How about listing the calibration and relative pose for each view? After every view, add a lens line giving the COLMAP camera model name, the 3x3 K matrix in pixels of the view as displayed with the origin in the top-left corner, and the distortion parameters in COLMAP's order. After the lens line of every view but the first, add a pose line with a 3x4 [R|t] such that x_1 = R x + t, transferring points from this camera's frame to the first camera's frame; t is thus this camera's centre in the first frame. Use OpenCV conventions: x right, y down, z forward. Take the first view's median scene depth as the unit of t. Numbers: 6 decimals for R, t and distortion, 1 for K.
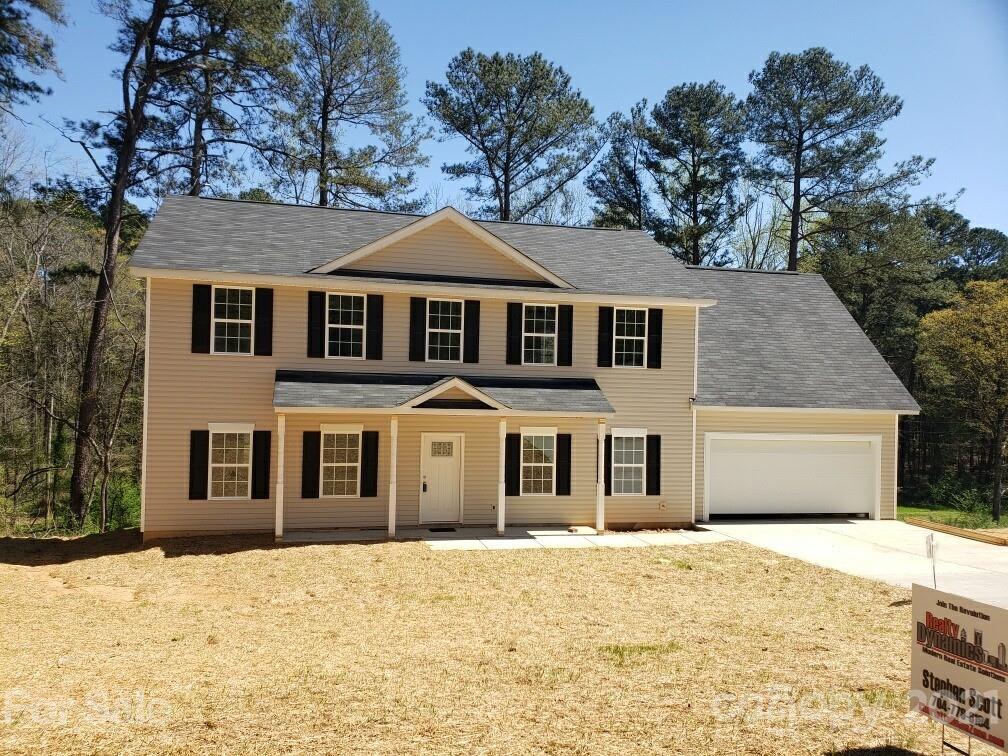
lens RADIAL K [[778.0, 0, 494.9], [0, 778.0, 375.3], [0, 0, 1]] dist [0.061218, -0.069896]
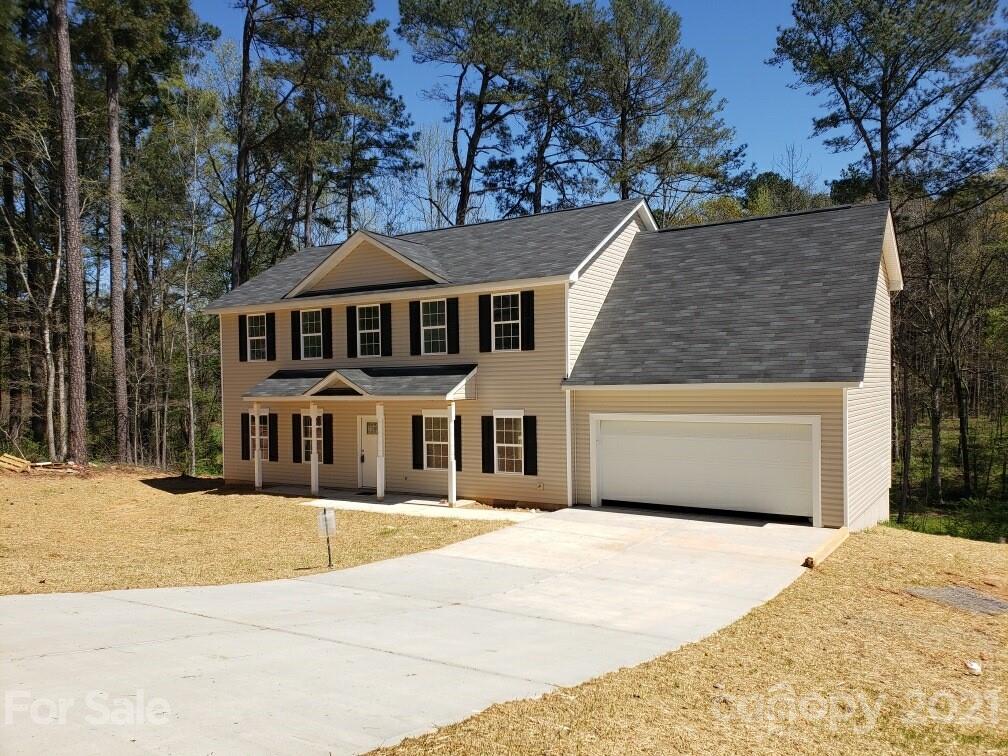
lens RADIAL K [[778.0, 0, 498.3], [0, 778.0, 385.1], [0, 0, 1]] dist [0.061218, -0.069896]
pose [[0.708298, -0.031594, -0.705207, 0.903848], [0.051954, 0.998622, 0.007443, 0.027432], [0.704000, -0.041910, 0.708963, 0.263418]]
